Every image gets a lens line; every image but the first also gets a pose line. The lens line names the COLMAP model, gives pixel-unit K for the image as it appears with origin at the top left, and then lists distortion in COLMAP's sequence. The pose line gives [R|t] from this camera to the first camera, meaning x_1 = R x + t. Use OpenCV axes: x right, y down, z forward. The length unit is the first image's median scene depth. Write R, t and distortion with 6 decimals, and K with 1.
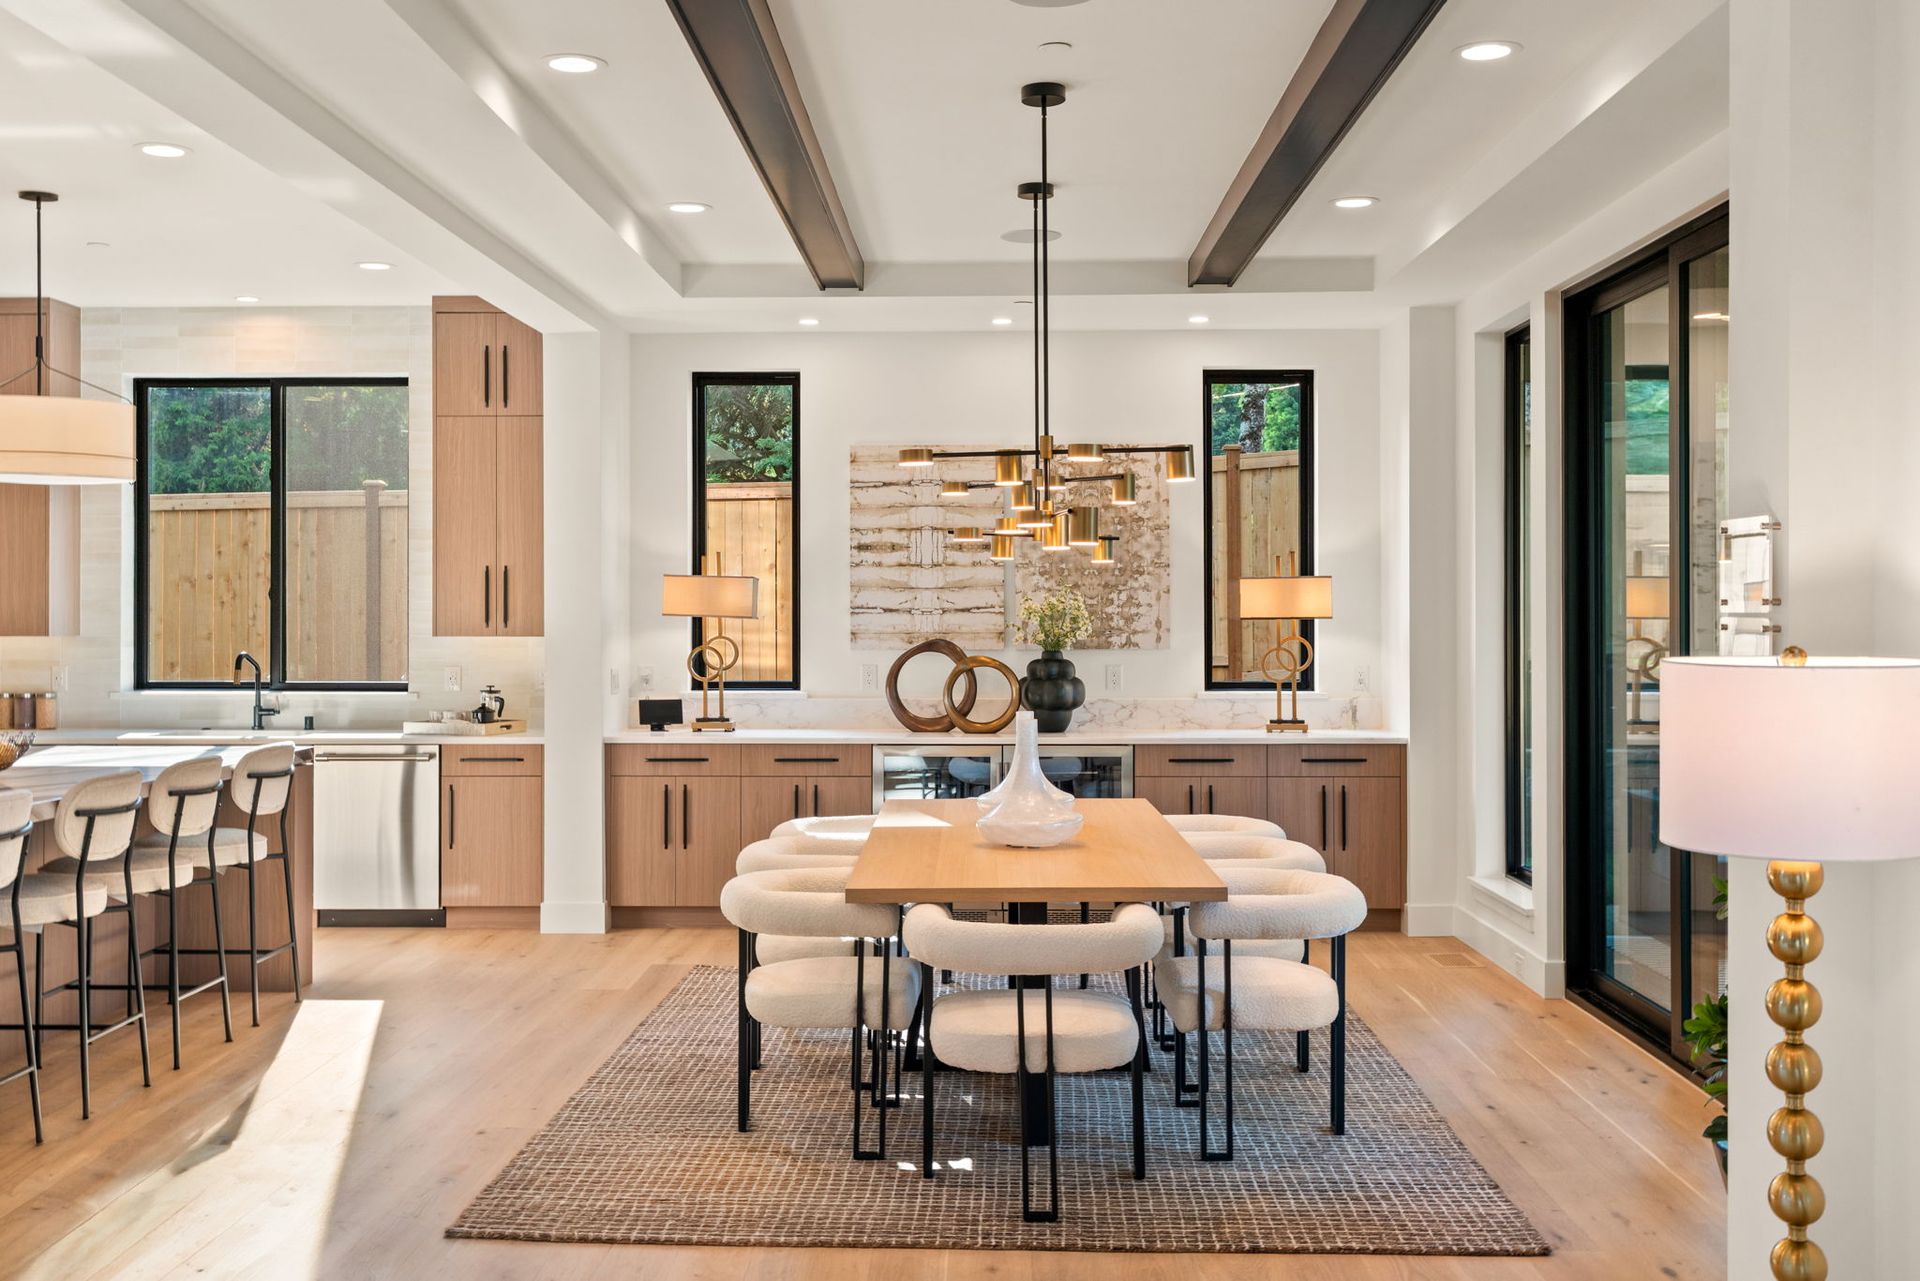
lens RADIAL K [[1887.0, 0, 898.5], [0, 1887.0, 591.6], [0, 0, 1]] dist [0.007182, 0.000000]
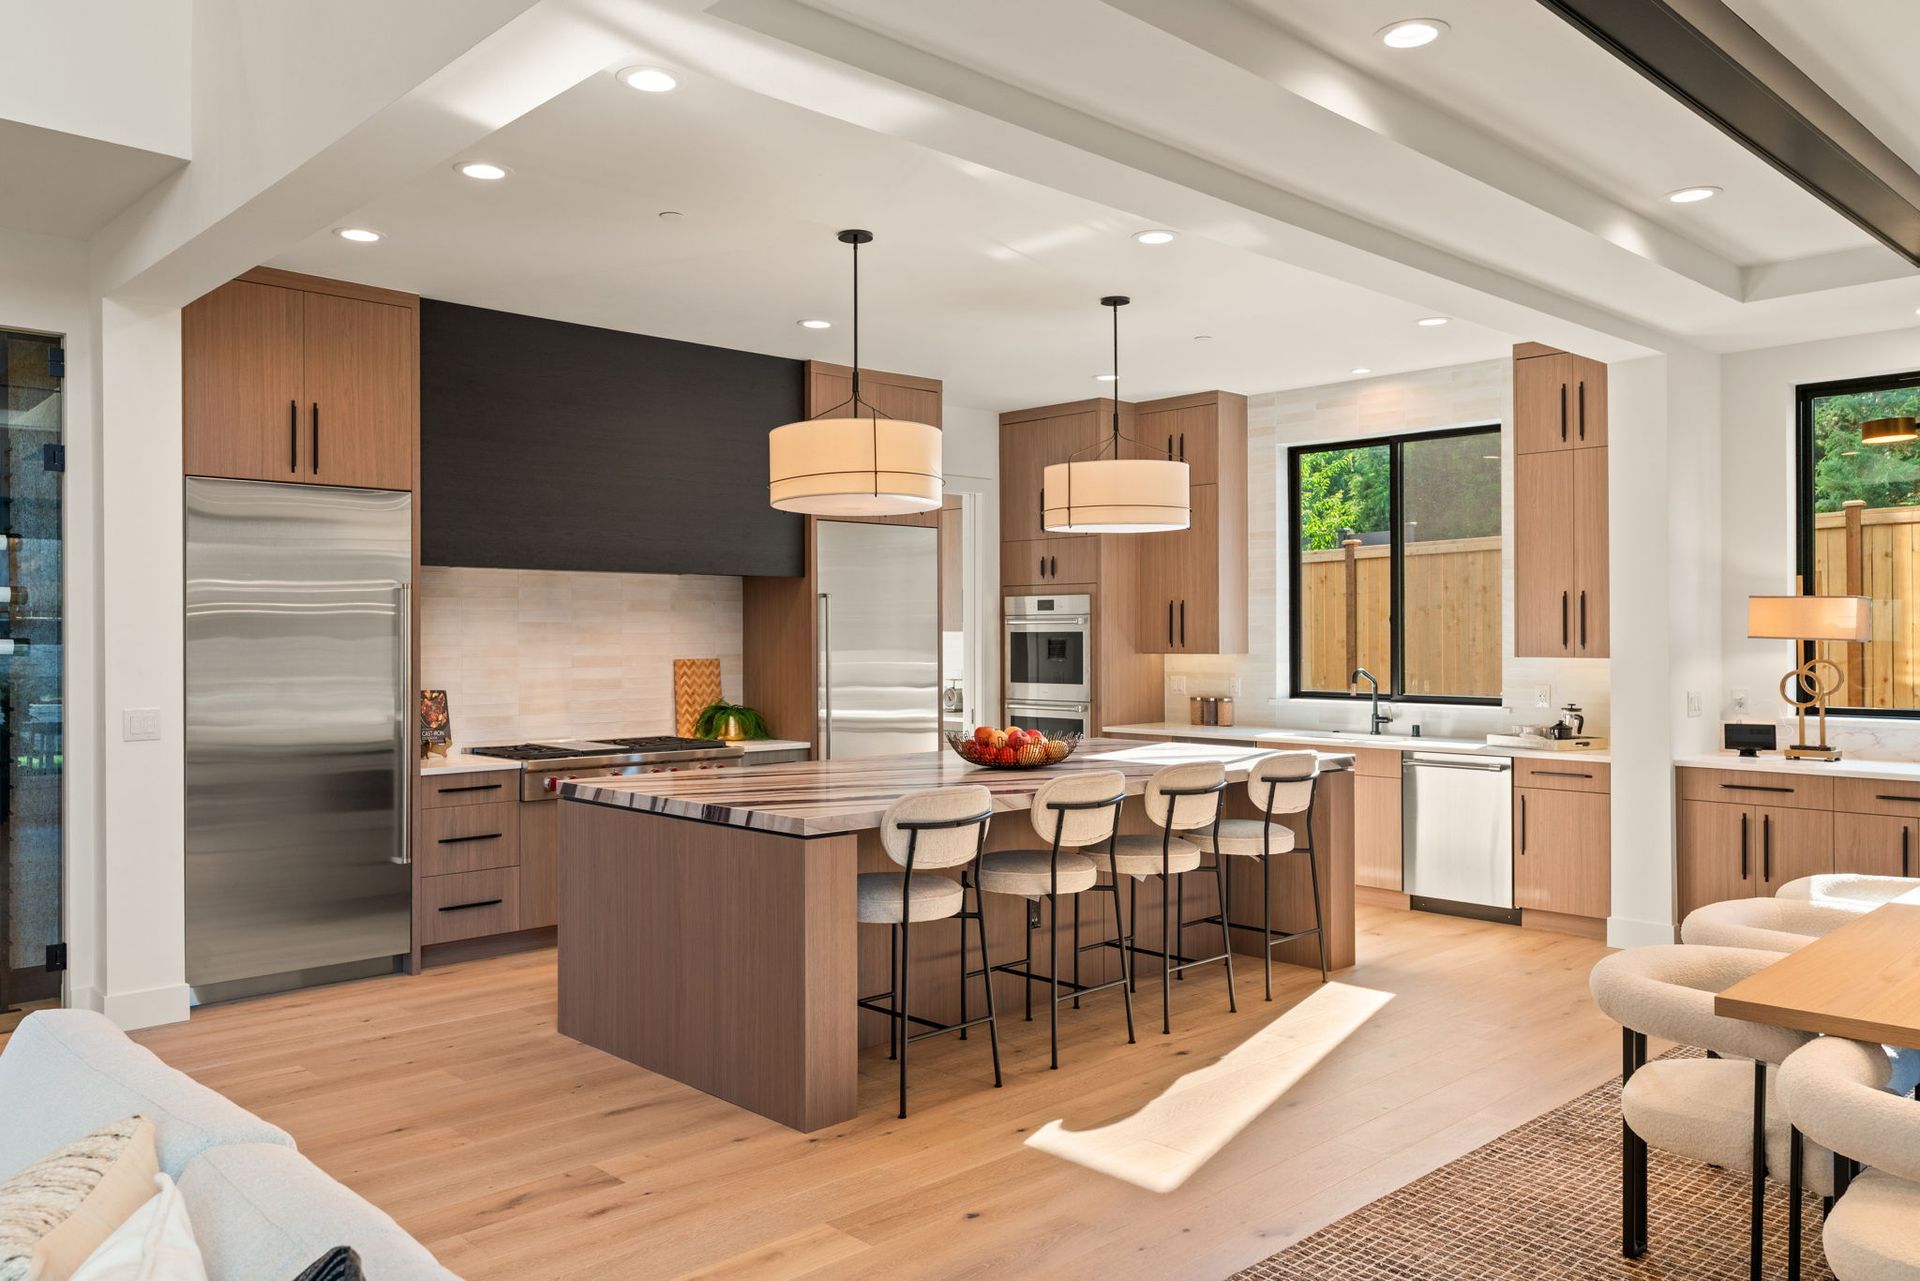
lens RADIAL K [[1374.0, 0, 960.8], [0, 1374.0, 630.3], [0, 0, 1]] dist [-0.004411, 0.017742]
pose [[0.721355, -0.003641, -0.692556, 0.072079], [0.008939, 0.999952, 0.004054, 0.002123], [0.692508, -0.009115, 0.721352, 0.204951]]
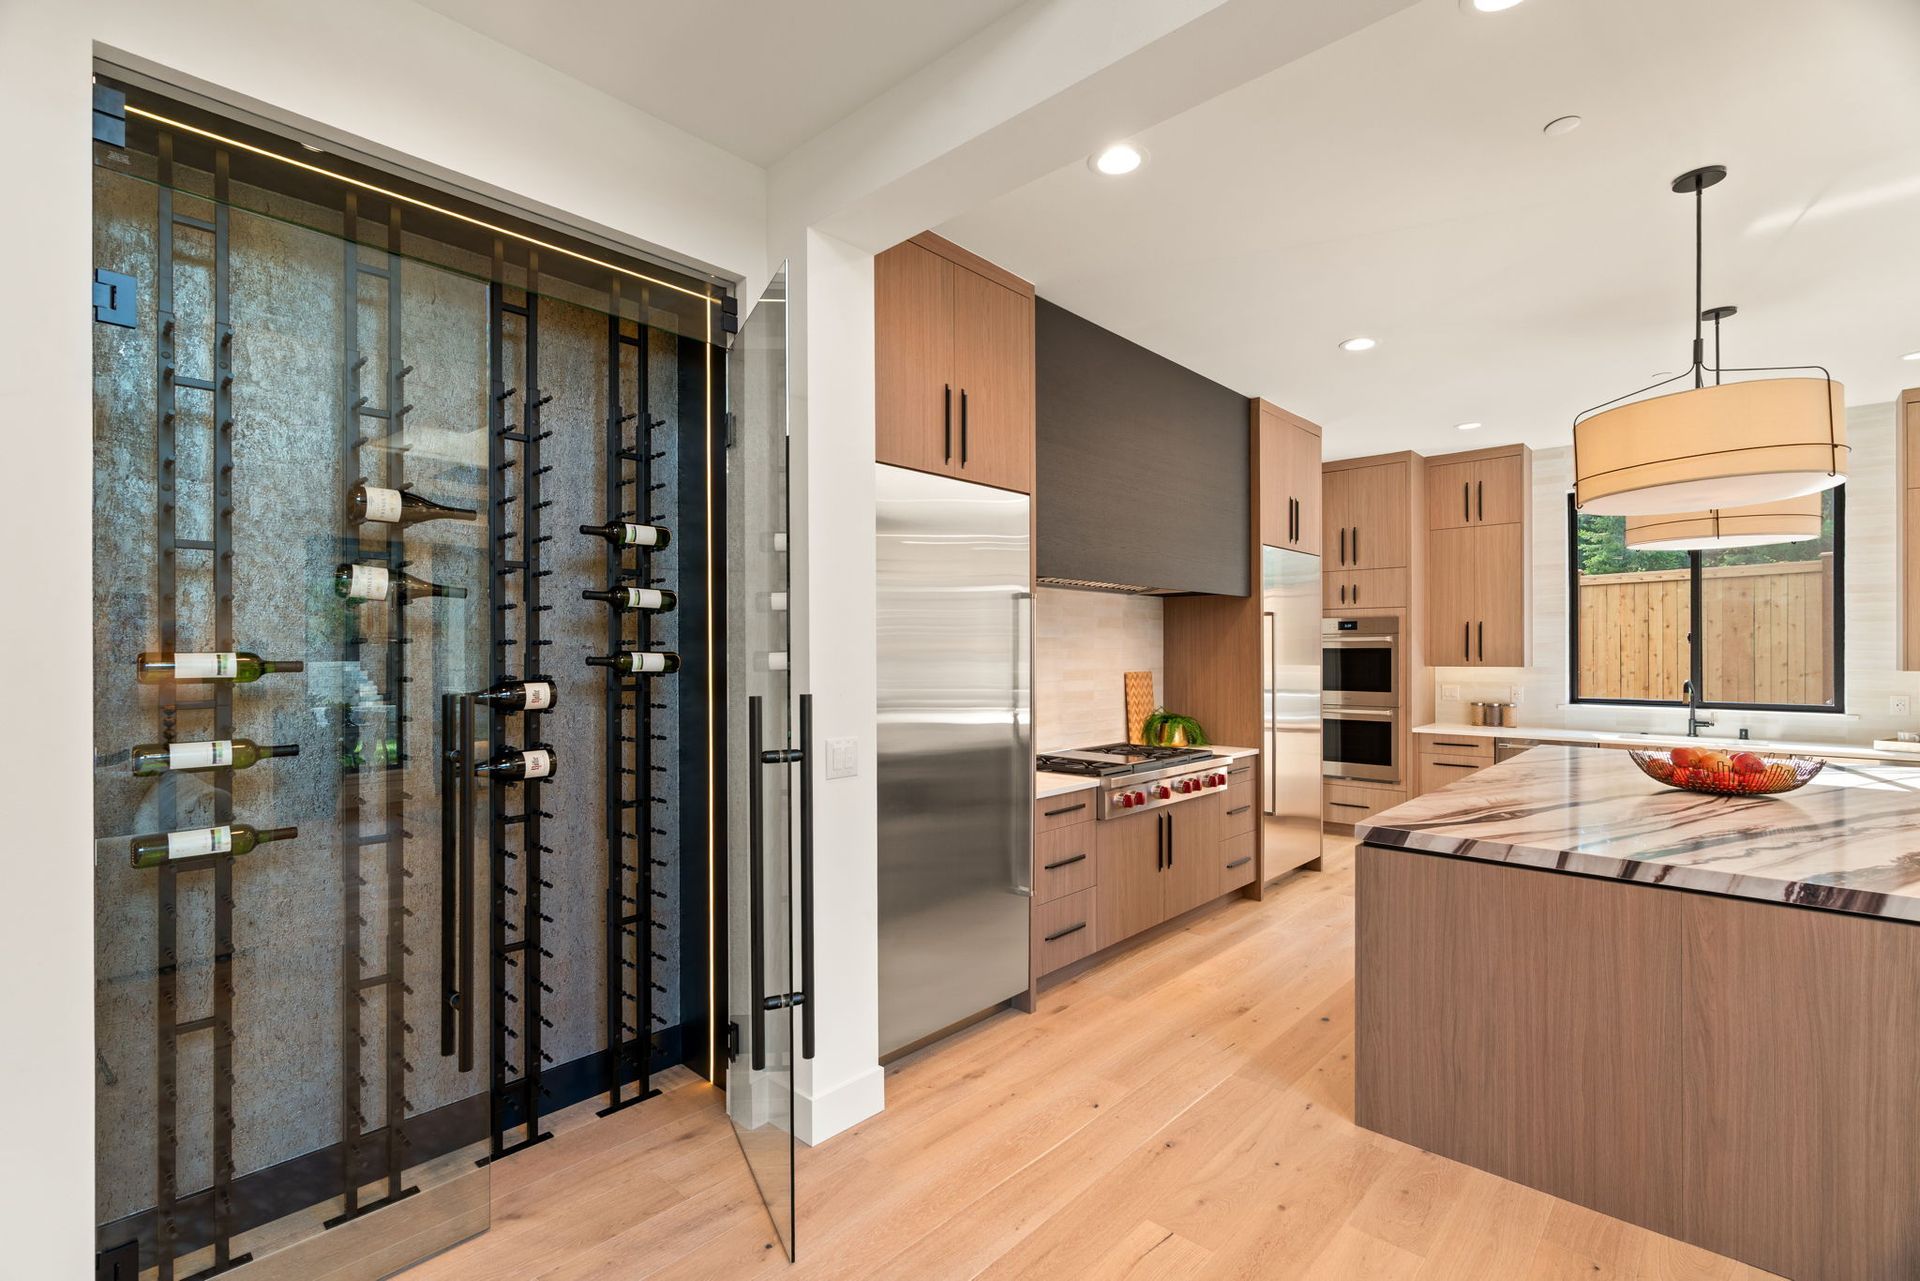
lens RADIAL K [[860.1, 0, 961.5], [0, 860.1, 648.8], [0, 0, 1]] dist [-0.009715, 0.001454]
pose [[0.756565, -0.002549, -0.653914, -0.344683], [0.007199, 0.999964, 0.004431, 0.002820], [0.653879, -0.008060, 0.756556, 0.187748]]
